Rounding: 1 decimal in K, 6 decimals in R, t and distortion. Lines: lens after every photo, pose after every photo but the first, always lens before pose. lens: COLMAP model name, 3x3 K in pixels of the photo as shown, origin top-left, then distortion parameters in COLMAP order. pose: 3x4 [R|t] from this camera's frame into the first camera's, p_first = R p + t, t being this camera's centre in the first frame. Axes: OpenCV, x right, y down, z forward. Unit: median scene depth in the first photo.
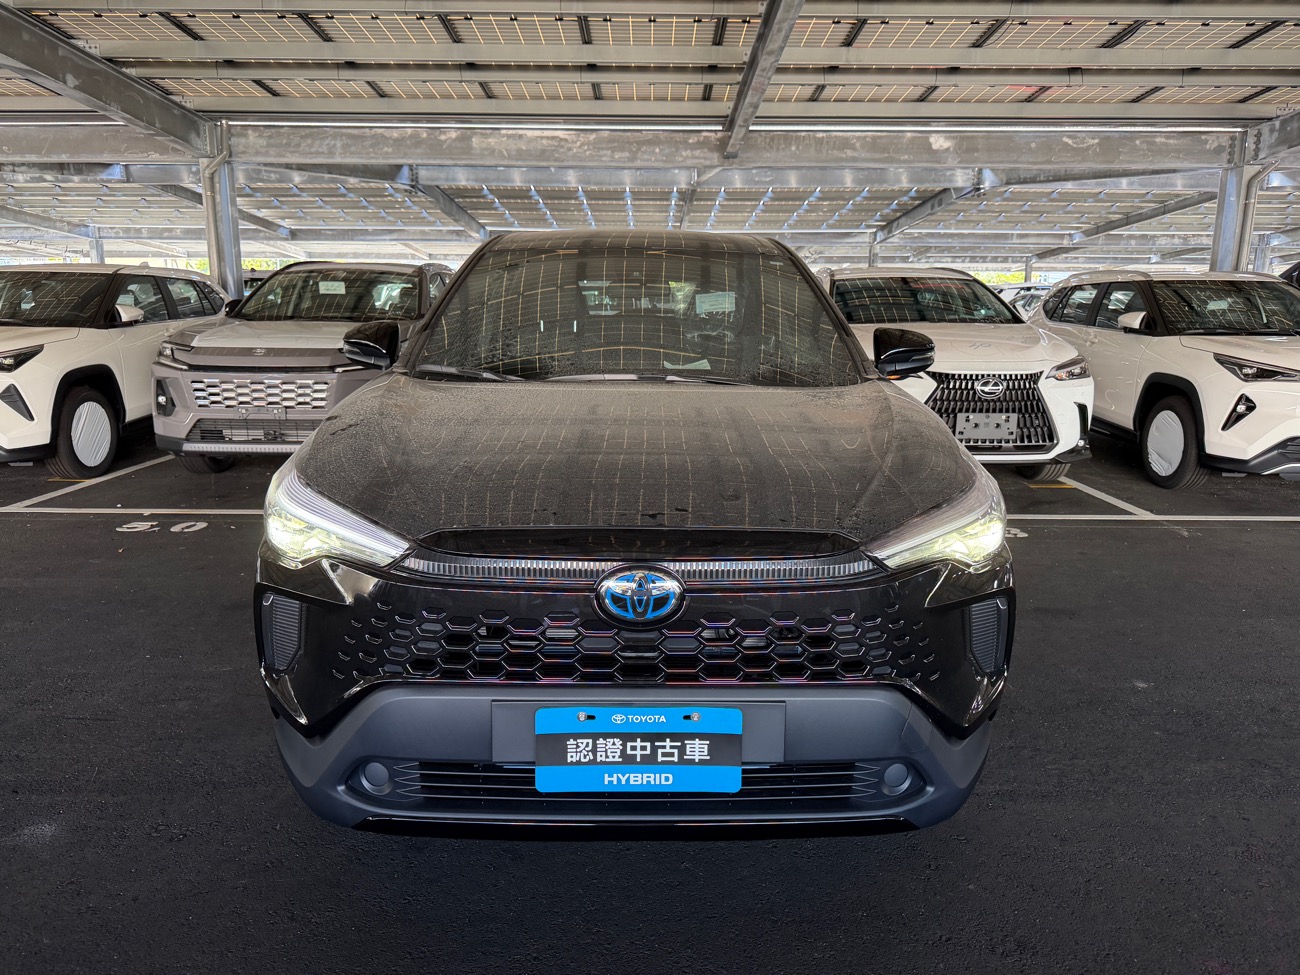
lens RADIAL K [[928.8, 0, 653.1], [0, 928.8, 487.2], [0, 0, 1]] dist [0.016563, -0.017849]
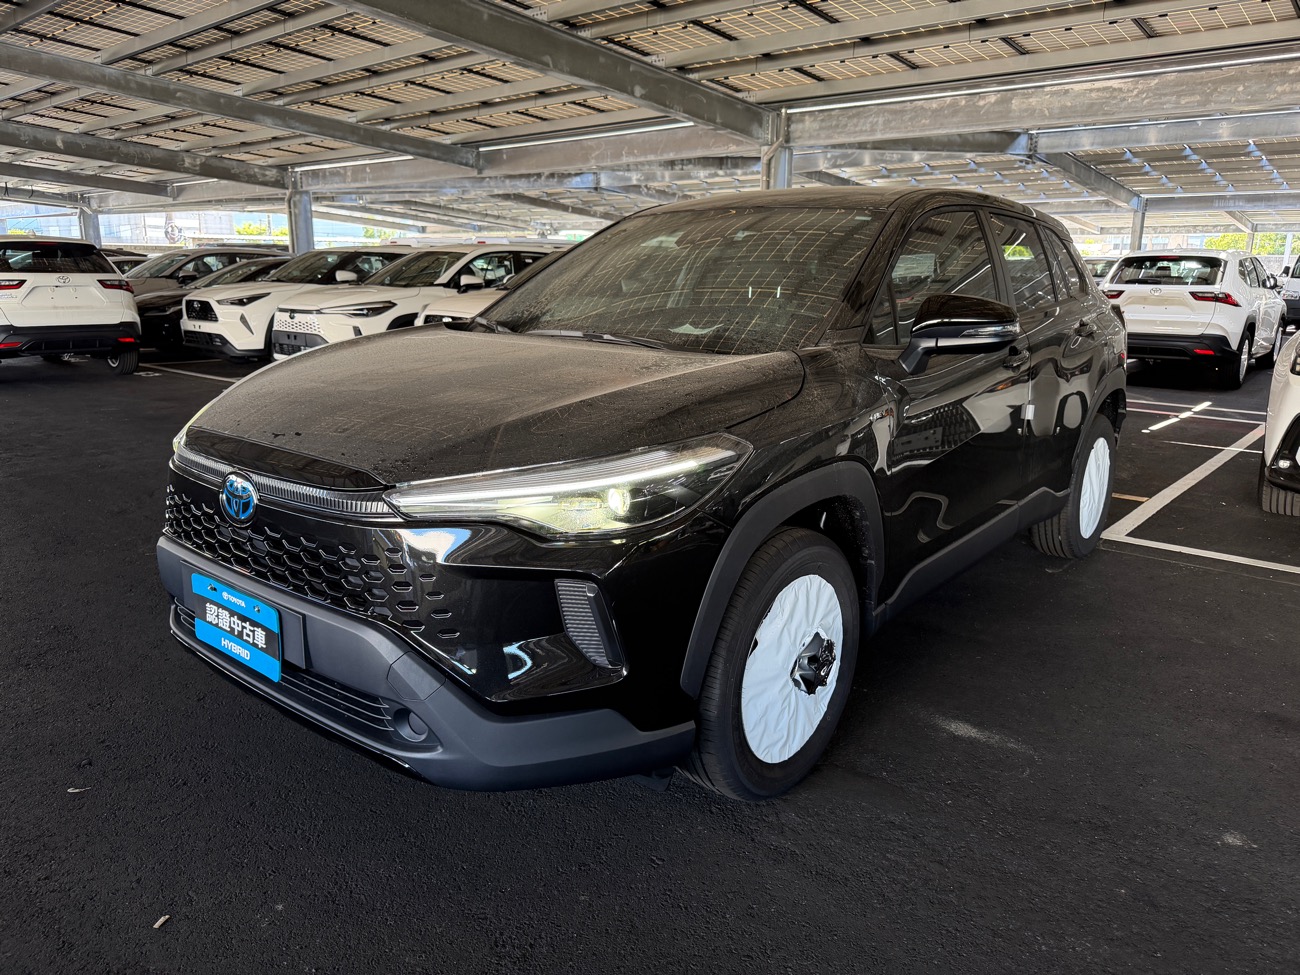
lens RADIAL K [[928.8, 0, 655.0], [0, 928.8, 489.3], [0, 0, 1]] dist [0.016563, -0.017849]
pose [[0.759769, 0.151708, -0.632247, 0.182342], [-0.136818, 0.987929, 0.072640, -0.008671], [0.635635, 0.031314, 0.771354, 0.065479]]
